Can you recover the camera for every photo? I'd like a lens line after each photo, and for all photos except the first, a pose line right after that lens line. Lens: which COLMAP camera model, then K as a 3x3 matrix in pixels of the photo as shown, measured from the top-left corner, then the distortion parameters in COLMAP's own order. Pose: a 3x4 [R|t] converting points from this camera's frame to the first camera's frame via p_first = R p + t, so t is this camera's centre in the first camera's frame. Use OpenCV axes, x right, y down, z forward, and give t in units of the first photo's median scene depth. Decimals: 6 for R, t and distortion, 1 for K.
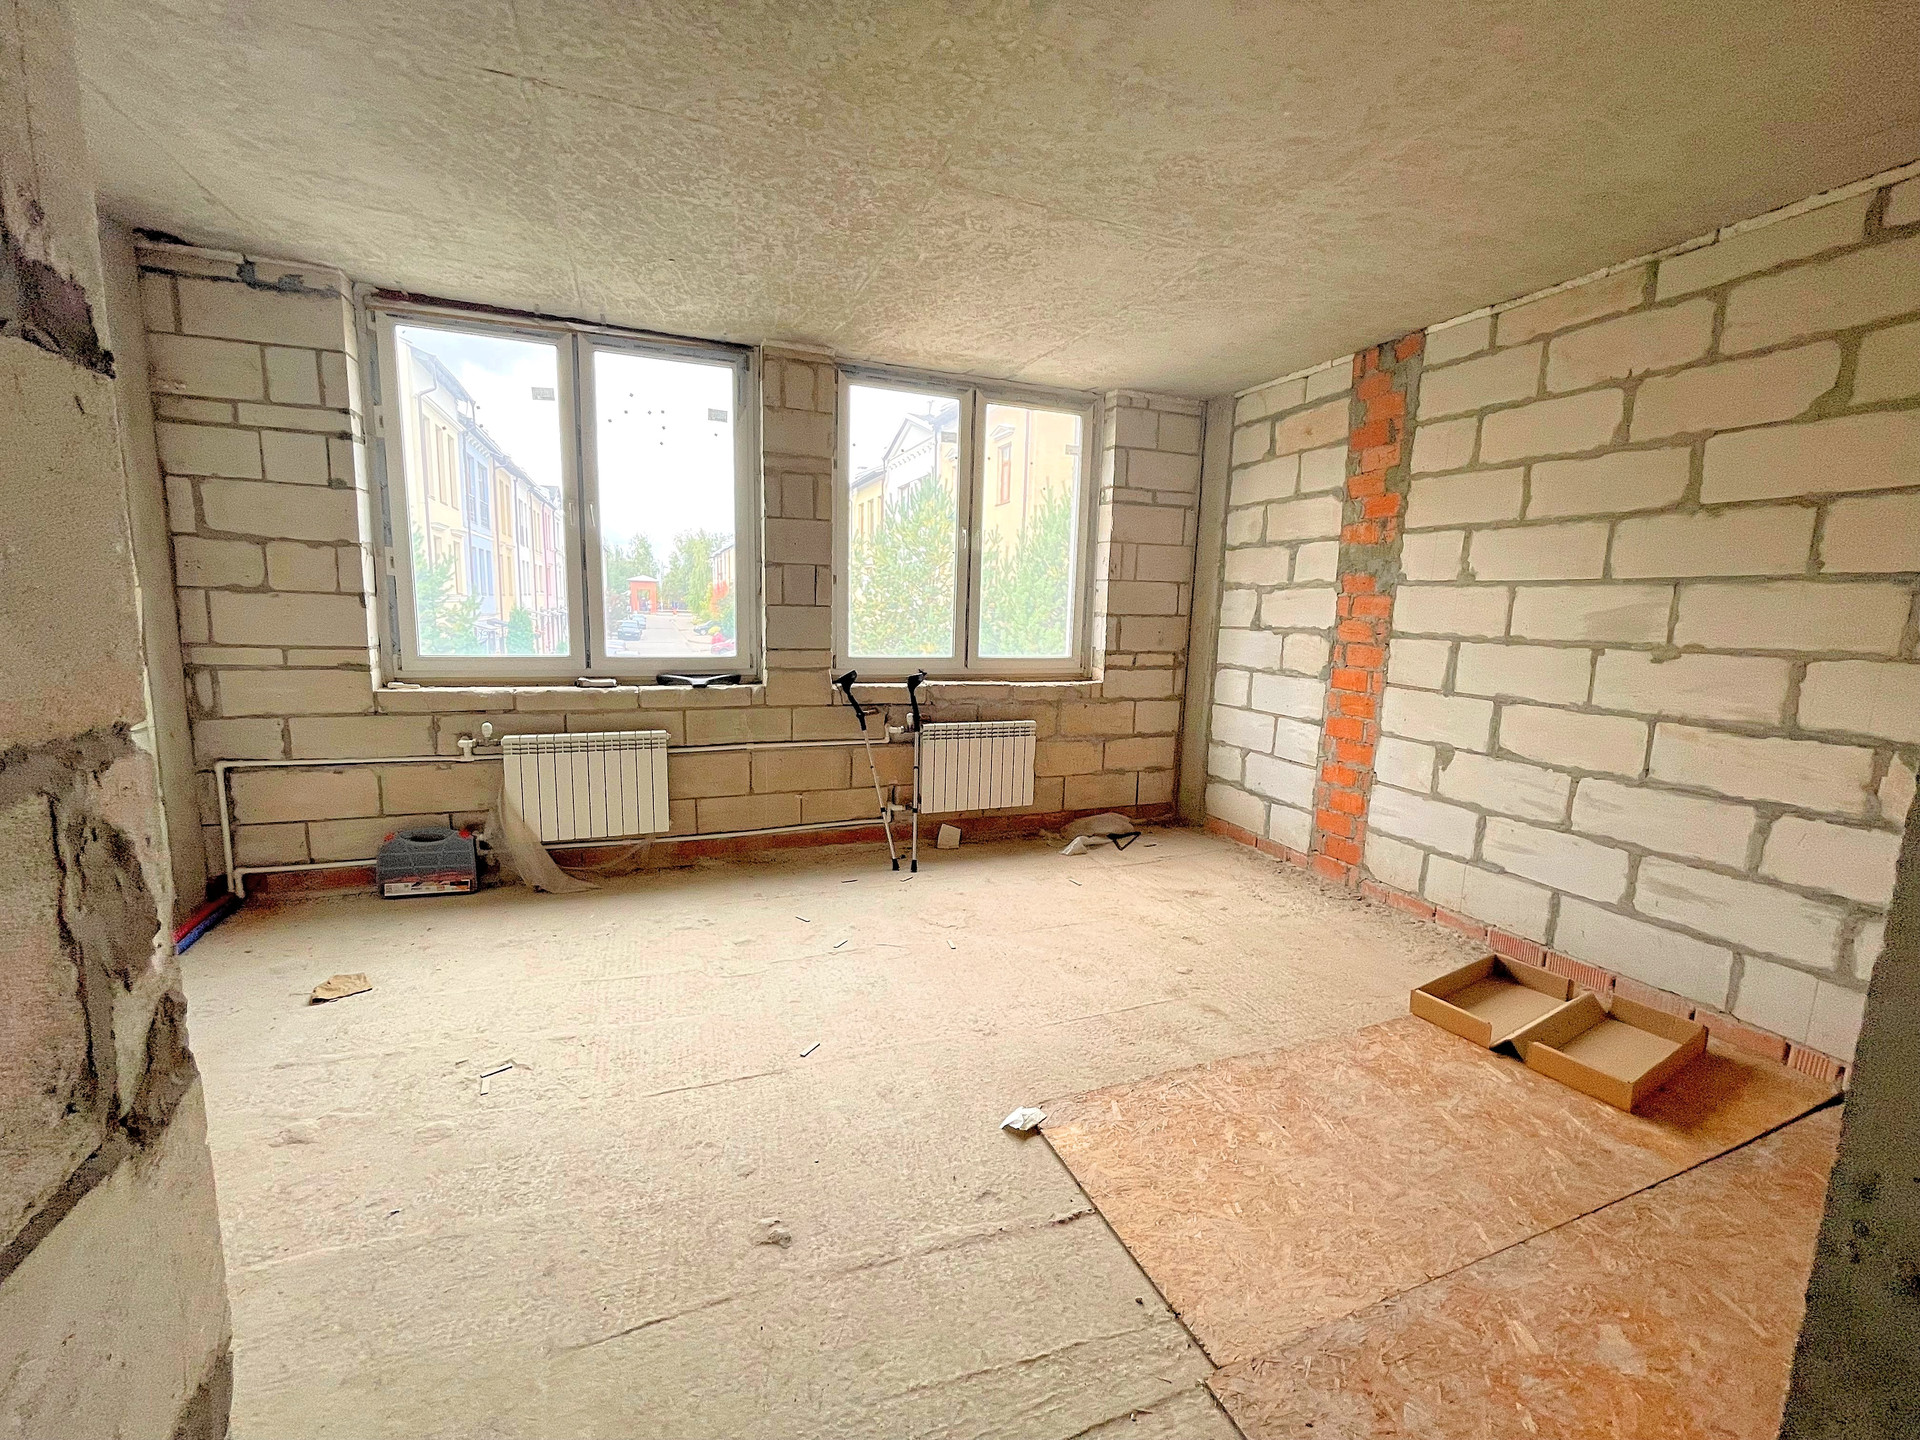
lens RADIAL K [[777.5, 0, 956.7], [0, 777.5, 714.4], [0, 0, 1]] dist [-0.001979, 0.000071]
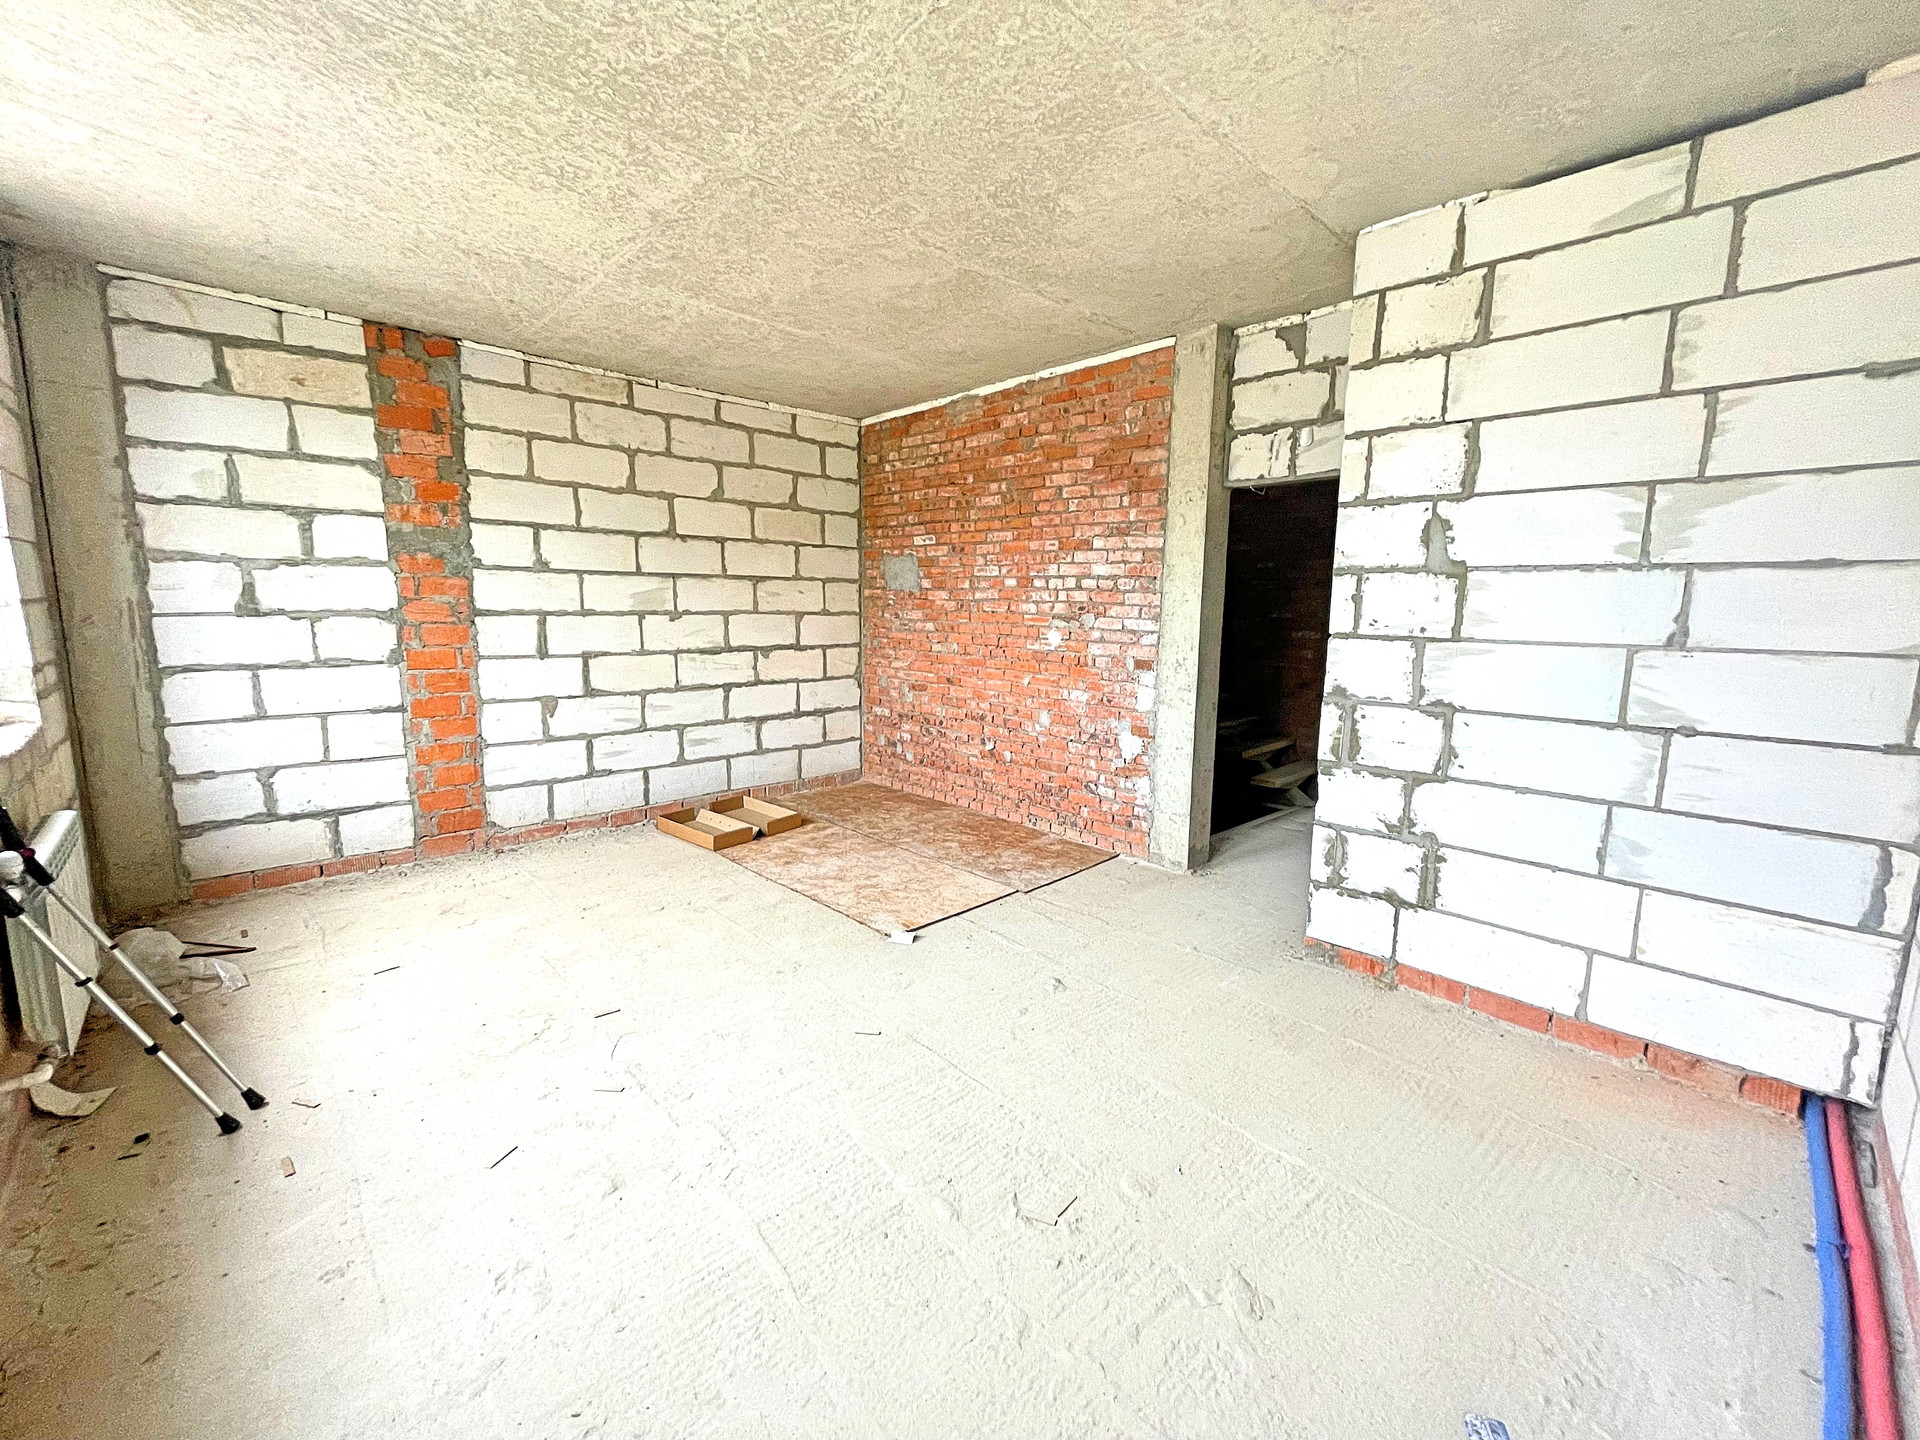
lens RADIAL K [[777.5, 0, 956.7], [0, 777.5, 714.4], [0, 0, 1]] dist [-0.001979, 0.000071]
pose [[-0.374516, -0.162958, 0.912789, -0.778396], [0.106608, 0.970339, 0.216973, -0.136667], [-0.921072, 0.178570, -0.346034, 0.819222]]
